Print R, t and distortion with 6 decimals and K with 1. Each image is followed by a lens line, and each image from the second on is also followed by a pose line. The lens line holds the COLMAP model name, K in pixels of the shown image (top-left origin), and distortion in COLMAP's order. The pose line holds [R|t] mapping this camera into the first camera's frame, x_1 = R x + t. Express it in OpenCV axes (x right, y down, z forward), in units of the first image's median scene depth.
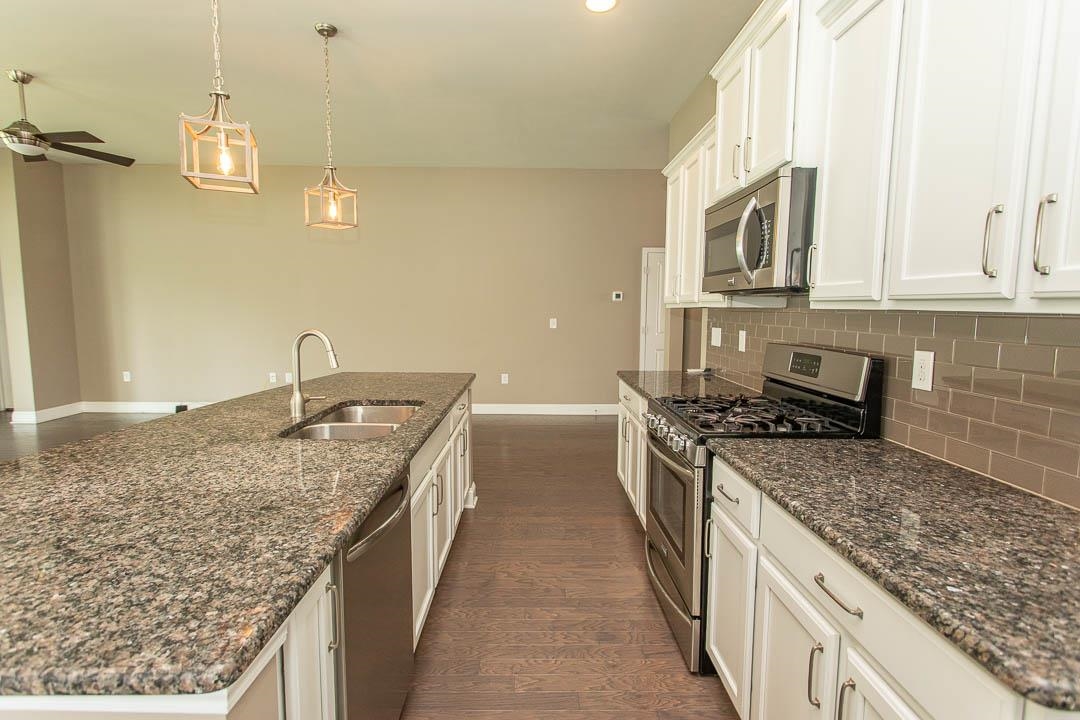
lens RADIAL K [[508.2, 0, 539.3], [0, 508.2, 362.6], [0, 0, 1]] dist [0.002947, 0.000760]
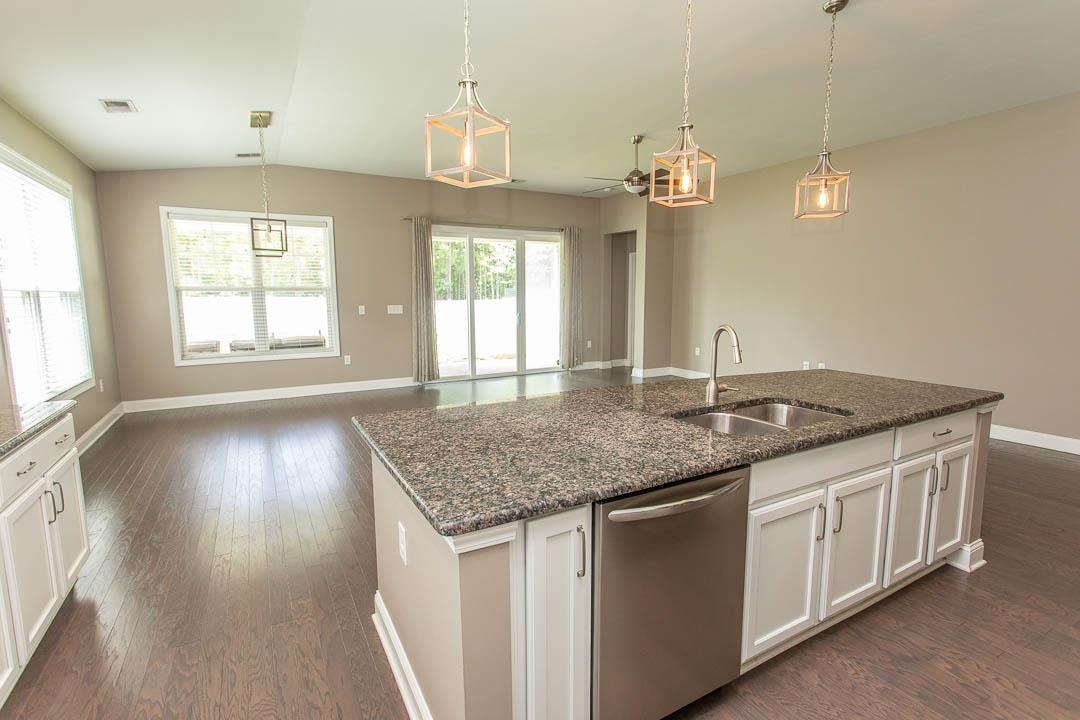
lens RADIAL K [[508.2, 0, 536.0], [0, 508.2, 362.2], [0, 0, 1]] dist [0.002947, 0.000760]
pose [[0.483701, 0.112546, -0.867967, 0.300245], [-0.088153, 0.992920, 0.079622, -0.036997], [0.870783, 0.038001, 0.490197, 0.119489]]
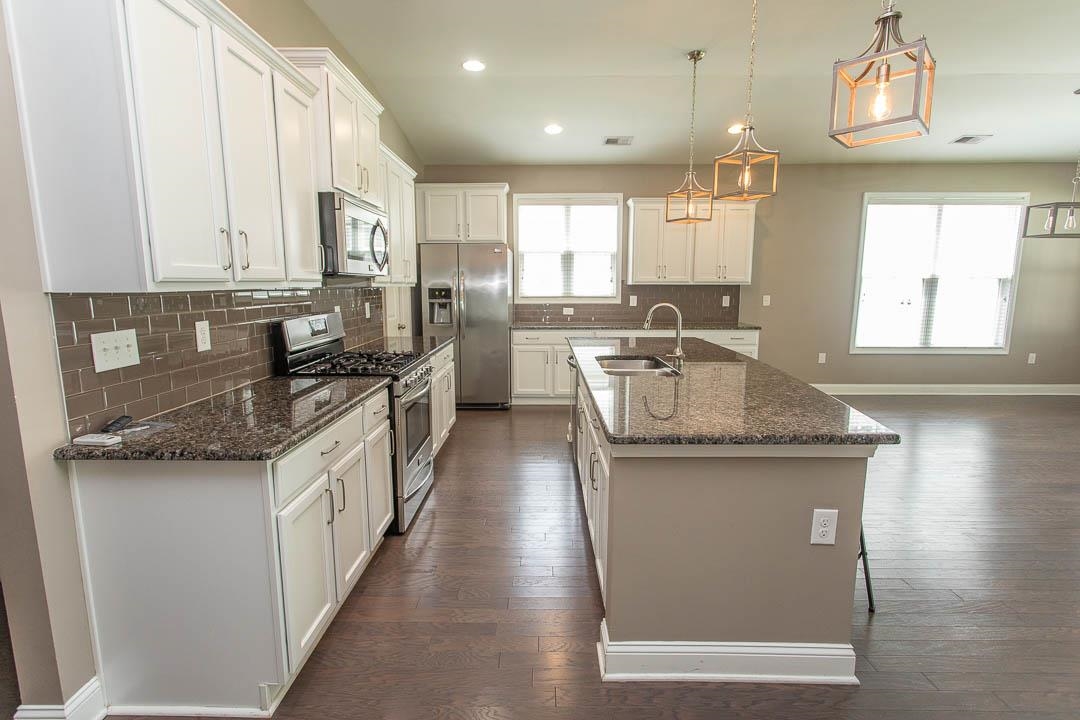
lens RADIAL K [[508.2, 0, 543.3], [0, 508.2, 357.1], [0, 0, 1]] dist [0.002947, 0.000760]
pose [[-0.999786, -0.006318, 0.019712, -0.162511], [-0.001144, 0.967696, 0.252116, -0.305165], [-0.020668, 0.252039, -0.967496, 2.617003]]
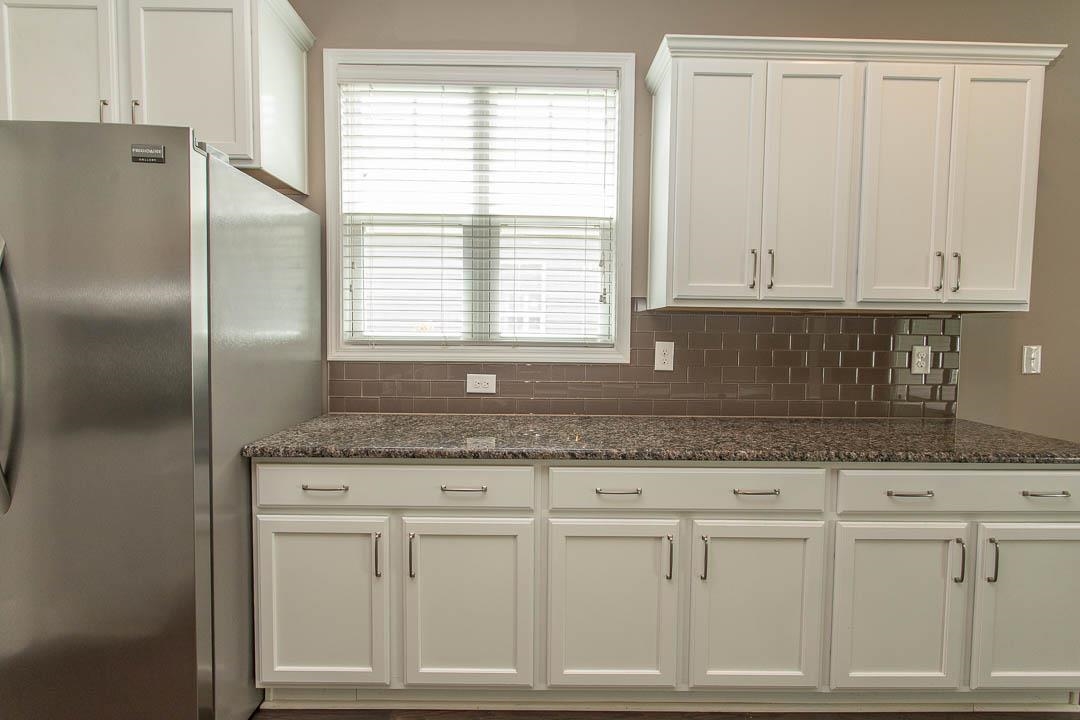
lens RADIAL K [[508.2, 0, 536.3], [0, 508.2, 352.4], [0, 0, 1]] dist [0.002947, 0.000760]
pose [[-0.999875, -0.015470, -0.003366, -0.373993], [-0.015808, 0.987232, 0.158504, -0.025287], [0.000871, 0.158537, -0.987353, 0.545797]]
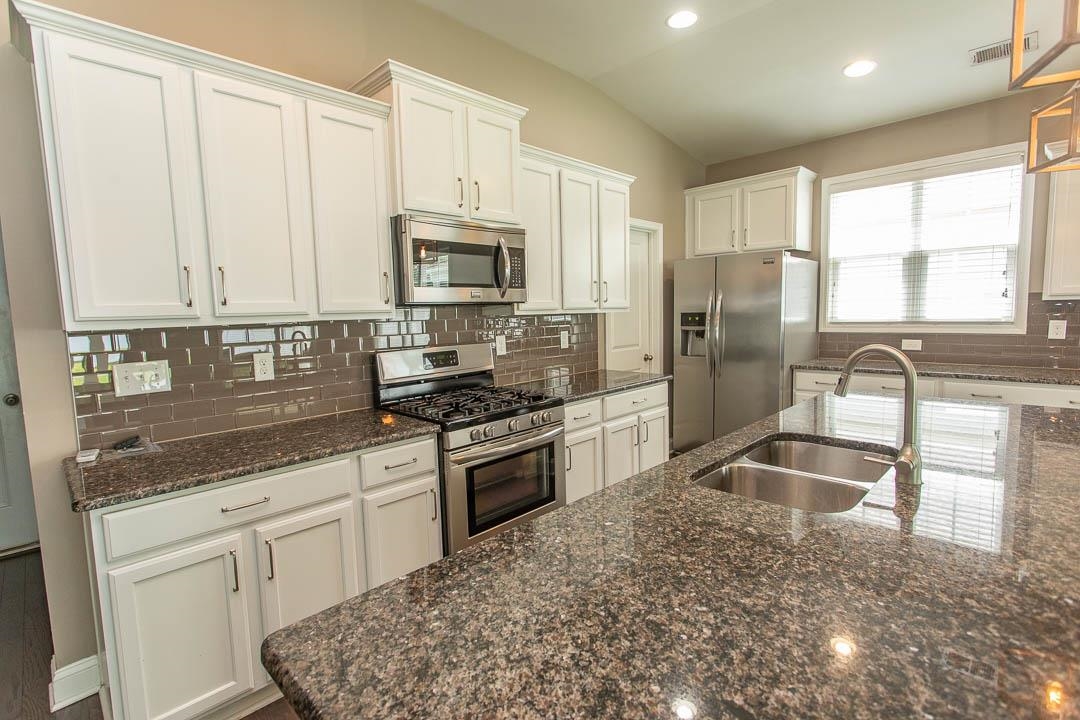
lens RADIAL K [[508.2, 0, 535.6], [0, 508.2, 355.7], [0, 0, 1]] dist [0.002947, 0.000760]
pose [[-0.696208, -0.049457, 0.716135, -0.672886], [0.101507, 0.980817, 0.166418, -0.228663], [-0.710627, 0.188554, -0.677832, 1.913936]]
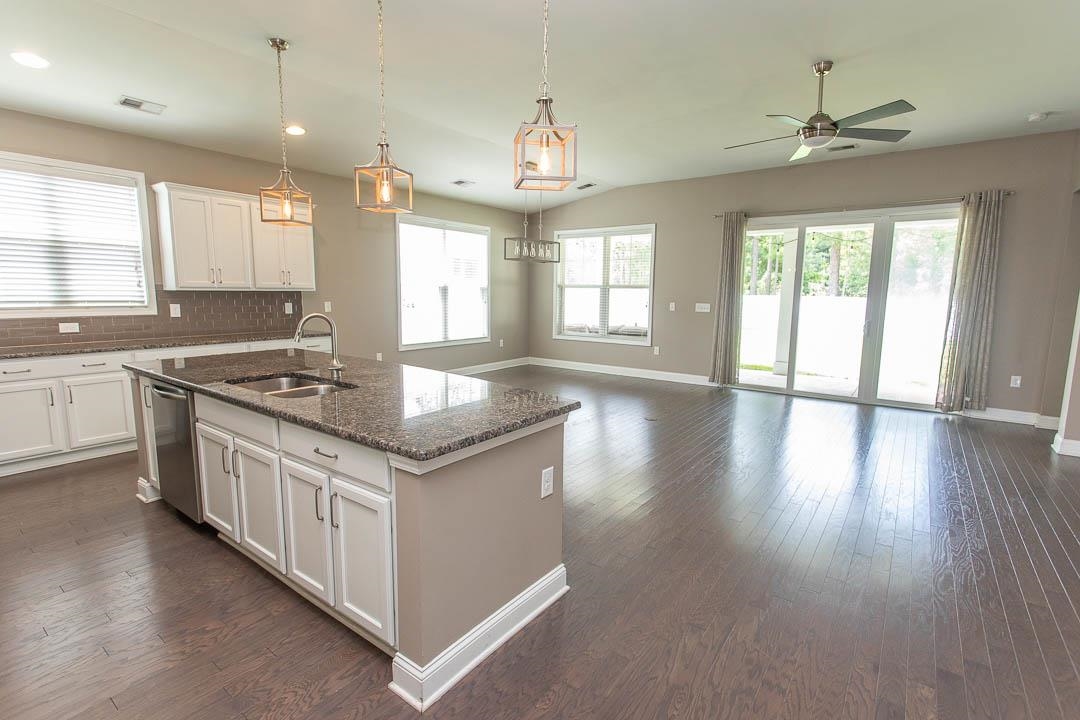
lens RADIAL K [[508.2, 0, 535.5], [0, 508.2, 357.0], [0, 0, 1]] dist [0.002947, 0.000760]
pose [[-0.609999, 0.094486, -0.786749, 0.271845], [-0.098569, 0.976106, 0.193652, -0.290811], [0.786247, 0.195677, -0.586111, 2.412290]]
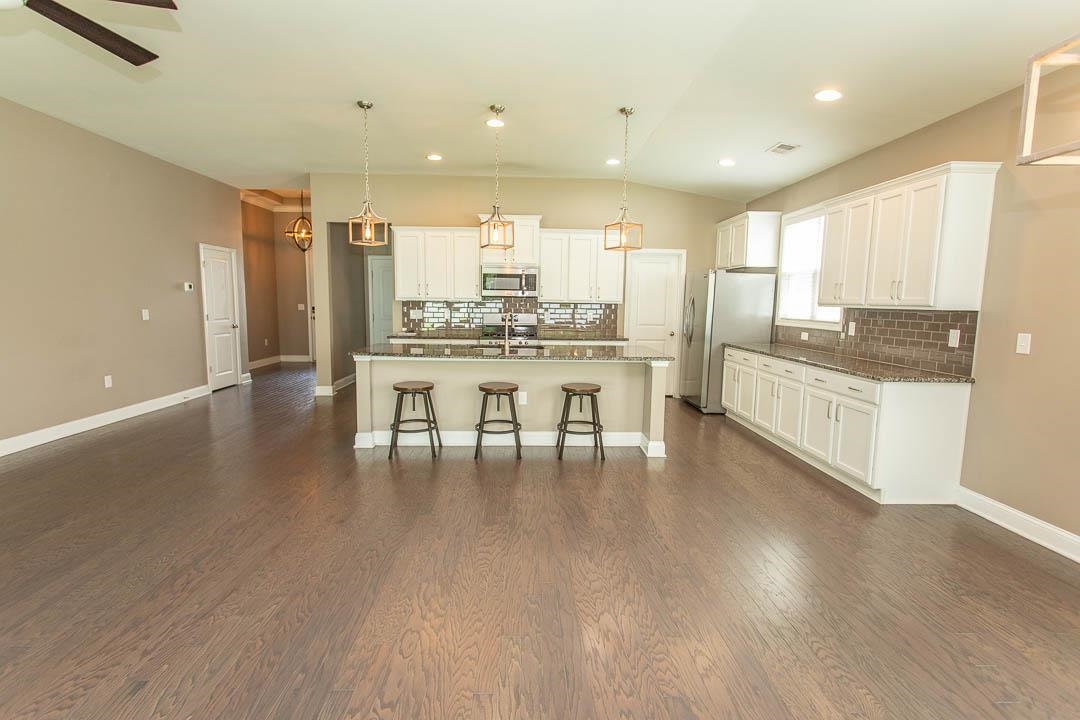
lens RADIAL K [[508.2, 0, 536.5], [0, 508.2, 358.3], [0, 0, 1]] dist [0.002947, 0.000760]
pose [[-0.013895, -0.118249, 0.992887, -3.083463], [0.094330, 0.988399, 0.119035, -0.136964], [-0.995444, 0.095312, -0.002579, 0.960456]]
